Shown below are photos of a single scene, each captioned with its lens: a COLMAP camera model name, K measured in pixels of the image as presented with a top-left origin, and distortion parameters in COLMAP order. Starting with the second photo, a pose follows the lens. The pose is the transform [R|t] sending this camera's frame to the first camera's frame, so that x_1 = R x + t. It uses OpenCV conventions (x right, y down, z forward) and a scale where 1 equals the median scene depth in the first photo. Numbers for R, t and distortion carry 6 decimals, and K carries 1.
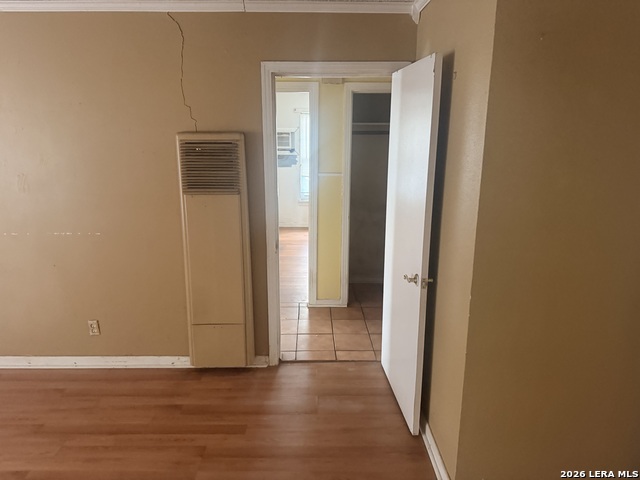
lens RADIAL K [[452.3, 0, 320.0], [0, 452.3, 240.0], [0, 0, 1]] dist [-0.006604, -0.004097]
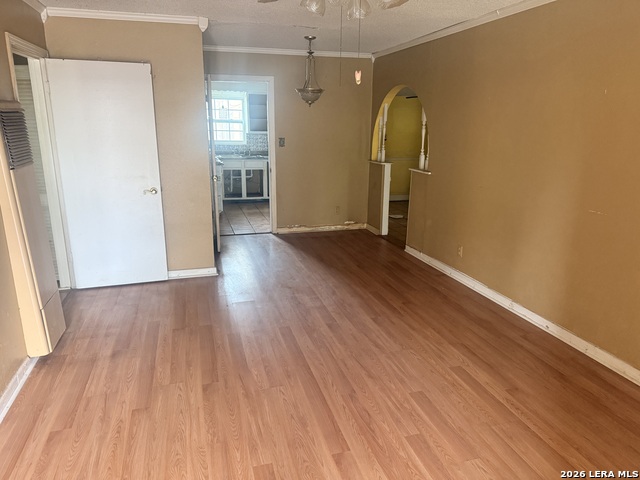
lens RADIAL K [[452.3, 0, 320.0], [0, 452.3, 240.0], [0, 0, 1]] dist [-0.006604, -0.004097]
pose [[-0.263513, -0.251644, 0.931255, -1.400302], [0.232492, 0.920352, 0.314484, -0.112419], [-0.936220, 0.299380, -0.184020, 0.654979]]
